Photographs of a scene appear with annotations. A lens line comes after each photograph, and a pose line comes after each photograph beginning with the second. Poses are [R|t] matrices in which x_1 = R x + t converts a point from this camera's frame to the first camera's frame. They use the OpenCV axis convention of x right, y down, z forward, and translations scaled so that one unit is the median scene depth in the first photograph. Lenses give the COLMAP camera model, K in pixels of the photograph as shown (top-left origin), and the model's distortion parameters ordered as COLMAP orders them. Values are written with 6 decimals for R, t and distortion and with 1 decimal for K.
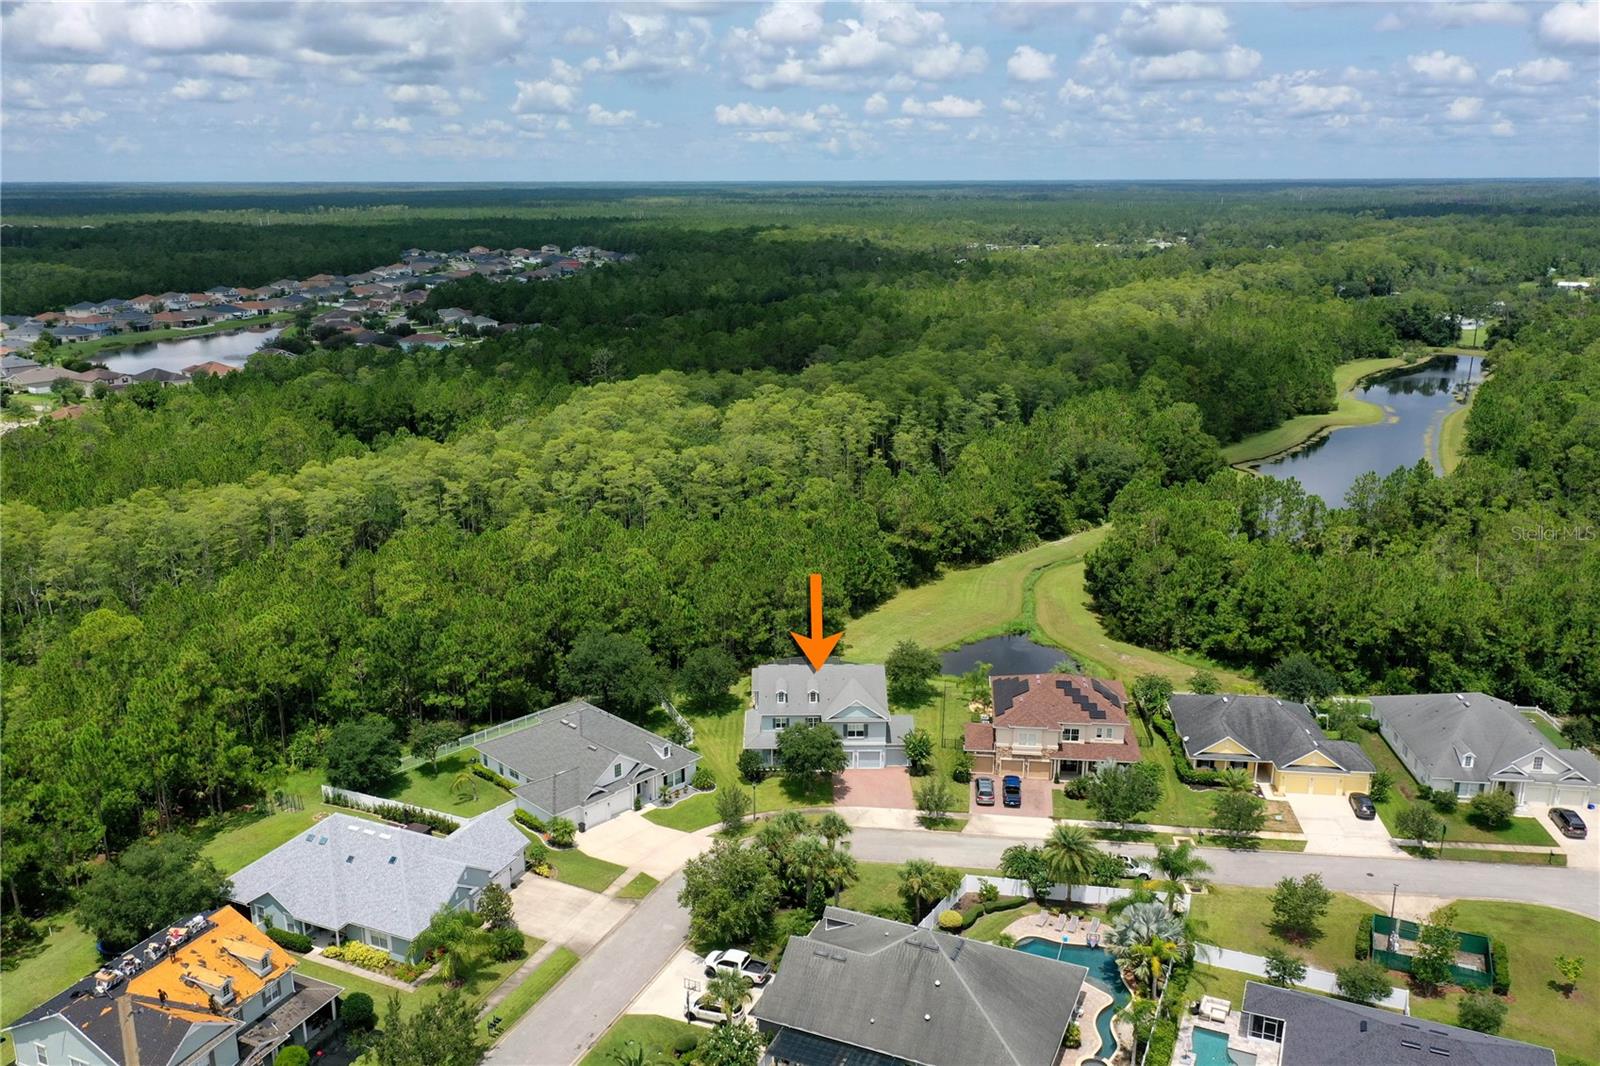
lens RADIAL K [[1286.2, 0, 800.0], [0, 1286.2, 533.0], [0, 0, 1]] dist [0.006630, -0.005129]
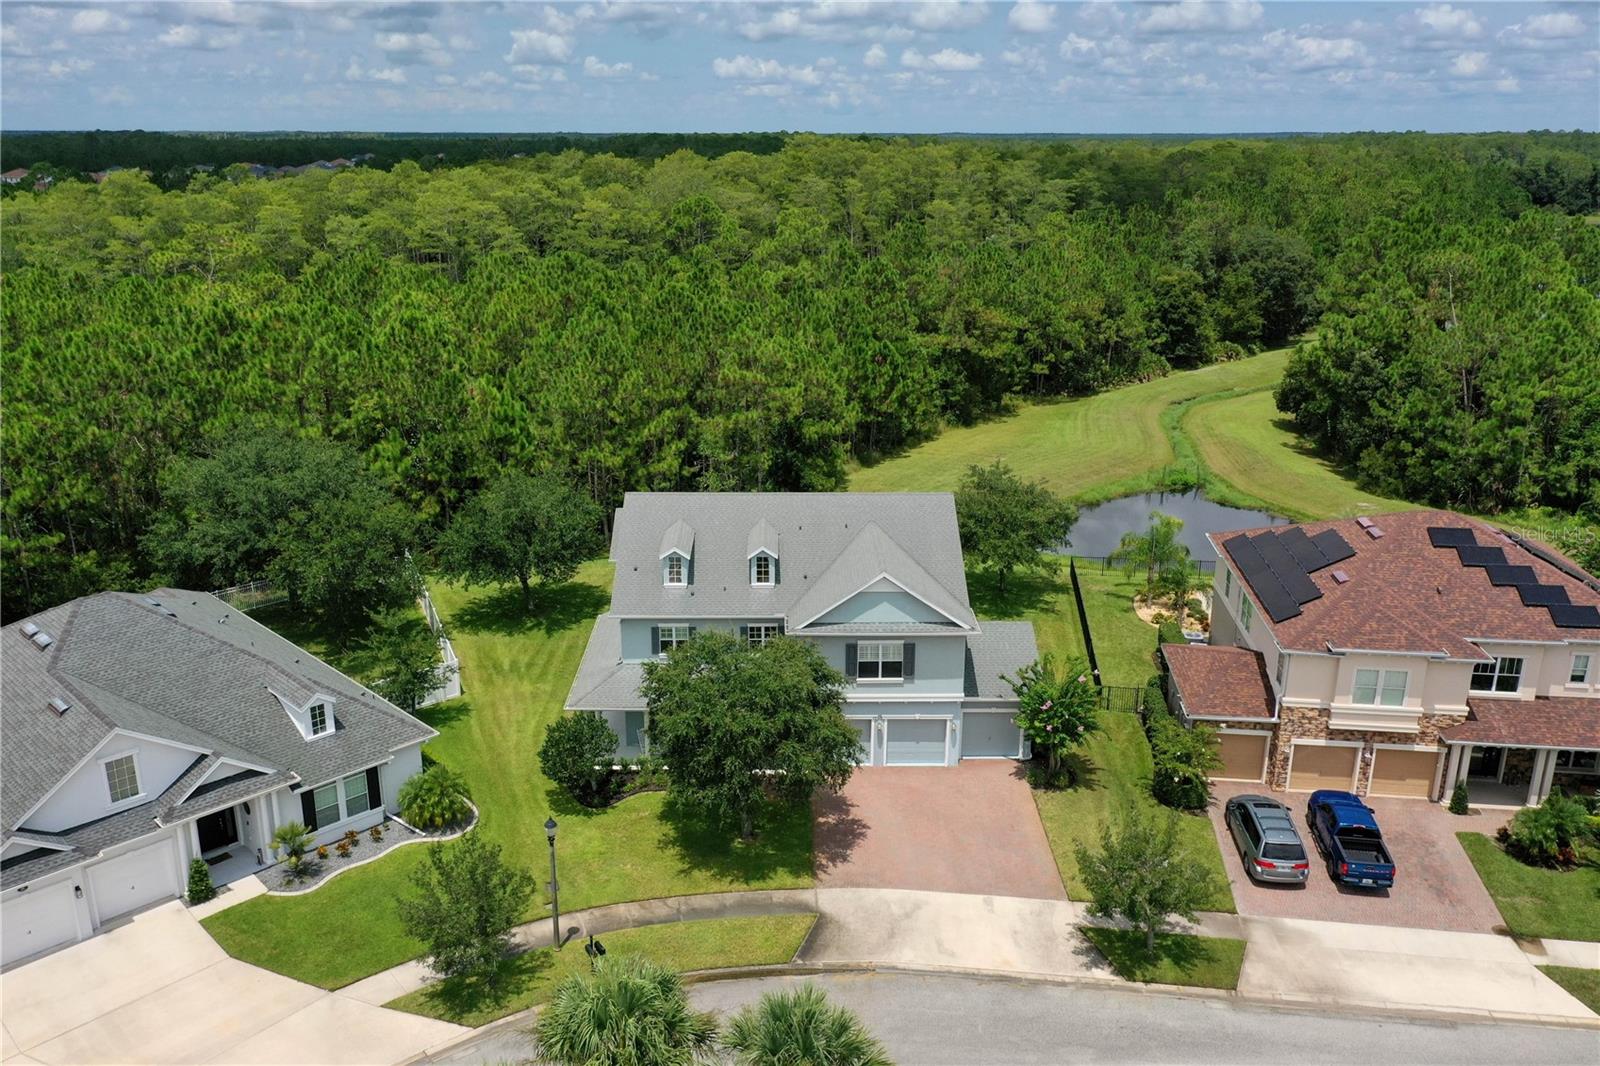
lens RADIAL K [[1286.2, 0, 800.0], [0, 1286.2, 533.0], [0, 0, 1]] dist [0.006630, -0.005129]
pose [[0.999989, 0.003928, 0.002469, 0.019882], [-0.004006, 0.999471, 0.032262, 0.106300], [-0.002341, -0.032272, 0.999476, 0.642060]]
